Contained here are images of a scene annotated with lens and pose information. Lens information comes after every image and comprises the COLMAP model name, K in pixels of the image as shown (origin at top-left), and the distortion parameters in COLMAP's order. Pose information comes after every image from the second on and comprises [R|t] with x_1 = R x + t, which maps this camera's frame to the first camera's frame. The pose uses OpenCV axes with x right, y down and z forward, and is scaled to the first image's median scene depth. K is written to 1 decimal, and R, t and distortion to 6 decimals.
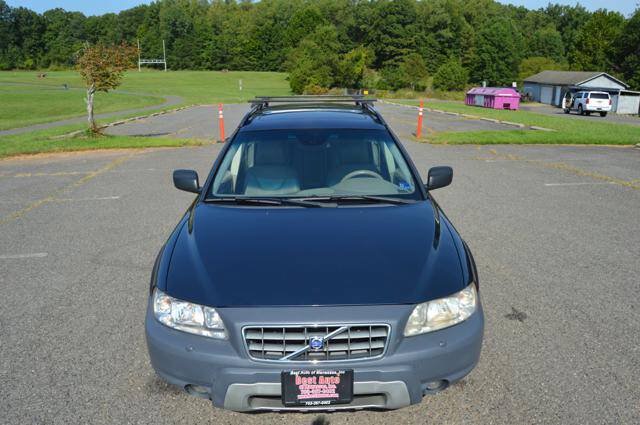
lens RADIAL K [[503.9, 0, 320.8], [0, 503.9, 213.2], [0, 0, 1]] dist [-0.095469, 0.040483]
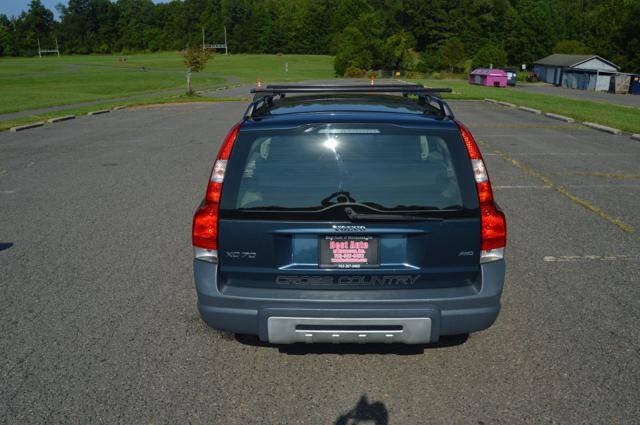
lens RADIAL K [[501.2, 0, 321.5], [0, 501.2, 214.9], [0, 0, 1]] dist [-0.089846, 0.029384]
pose [[0.993847, 0.026247, -0.107605, 0.026228], [-0.022118, 0.998979, 0.039388, 0.022591], [0.108529, -0.036765, 0.993413, -0.088637]]
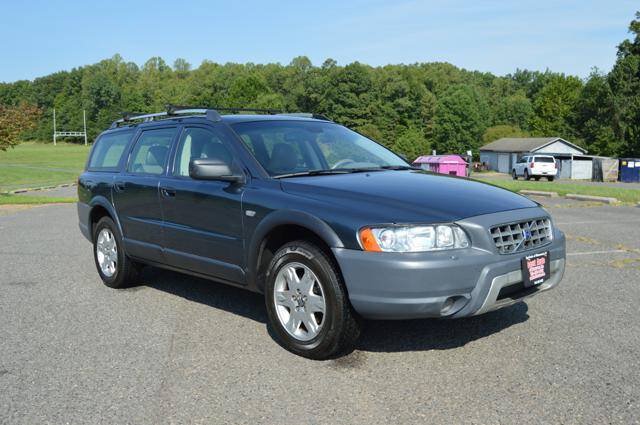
lens RADIAL K [[594.8, 0, 323.3], [0, 594.8, 212.6], [0, 0, 1]] dist [-0.073299, 0.016555]
pose [[0.996408, -0.016726, 0.083016, 0.012092], [0.030232, 0.985963, -0.164206, 0.010124], [-0.079104, 0.166125, 0.982927, -0.021135]]
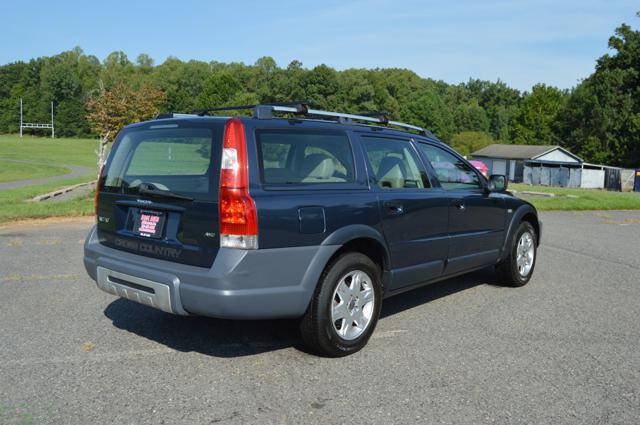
lens RADIAL K [[573.3, 0, 324.0], [0, 573.3, 210.5], [0, 0, 1]] dist [-0.080823, 0.019738]
pose [[0.982783, 0.003296, 0.184735, -0.031563], [0.027030, 0.986519, -0.161397, 0.001639], [-0.182776, 0.163611, 0.969445, 0.008888]]
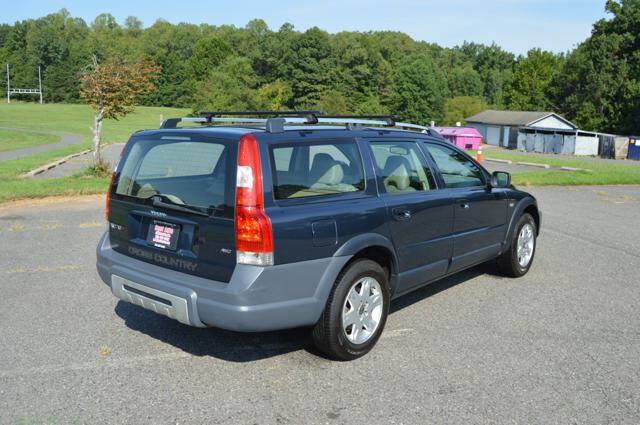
lens RADIAL K [[575.1, 0, 324.6], [0, 575.1, 210.2], [0, 0, 1]] dist [-0.080998, 0.024388]
pose [[0.980044, -0.011377, 0.198456, -0.032490], [0.031758, 0.994499, -0.099819, -0.000350], [-0.196228, 0.104130, 0.975014, 0.008210]]
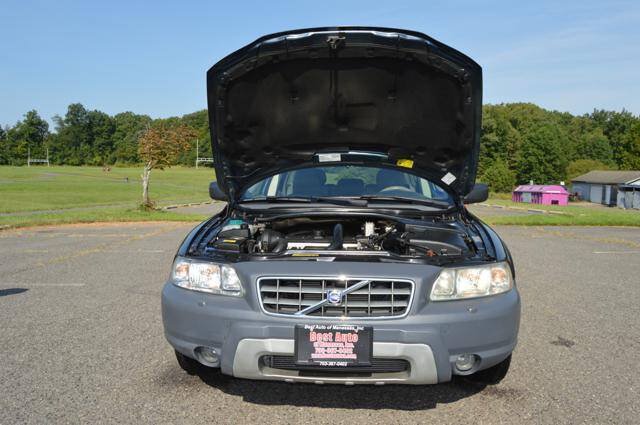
lens RADIAL K [[501.2, 0, 321.5], [0, 501.2, 214.9], [0, 0, 1]] dist [-0.089846, 0.029384]
pose [[0.995410, 0.019777, -0.093633, 0.000833], [-0.037606, 0.980541, -0.192681, 0.004617], [0.088001, 0.195318, 0.976784, 0.000875]]
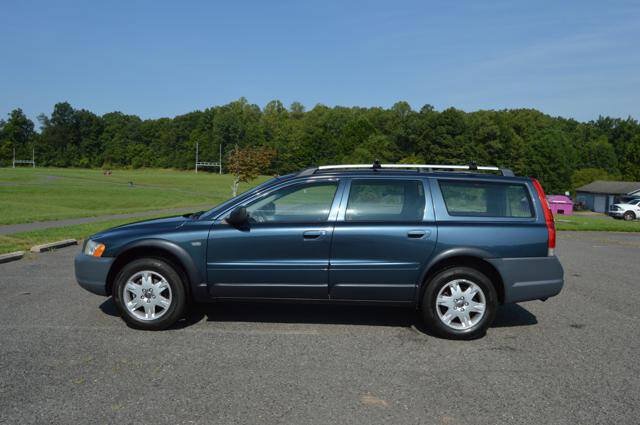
lens RADIAL K [[531.8, 0, 322.1], [0, 531.8, 214.9], [0, 0, 1]] dist [-0.093283, 0.039150]
pose [[0.996760, 0.029243, -0.074923, -0.014756], [-0.044181, 0.977502, -0.206245, 0.012832], [0.067207, 0.208887, 0.975628, -0.036270]]
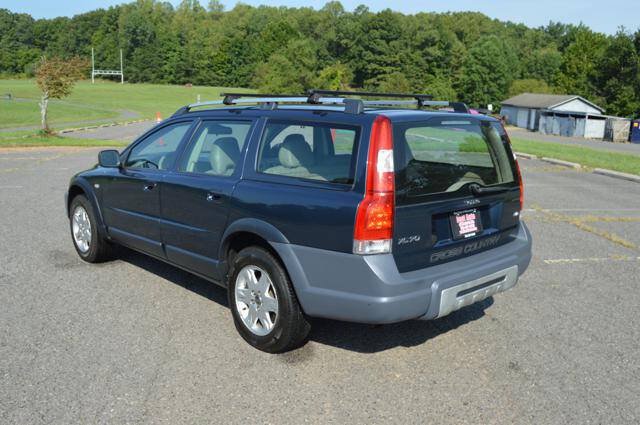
lens RADIAL K [[583.4, 0, 322.8], [0, 583.4, 212.0], [0, 0, 1]] dist [-0.079035, 0.030067]
pose [[0.999074, 0.021022, 0.037546, 0.015133], [-0.018377, 0.997416, -0.069450, 0.011114], [-0.038909, 0.068696, 0.996879, -0.037738]]
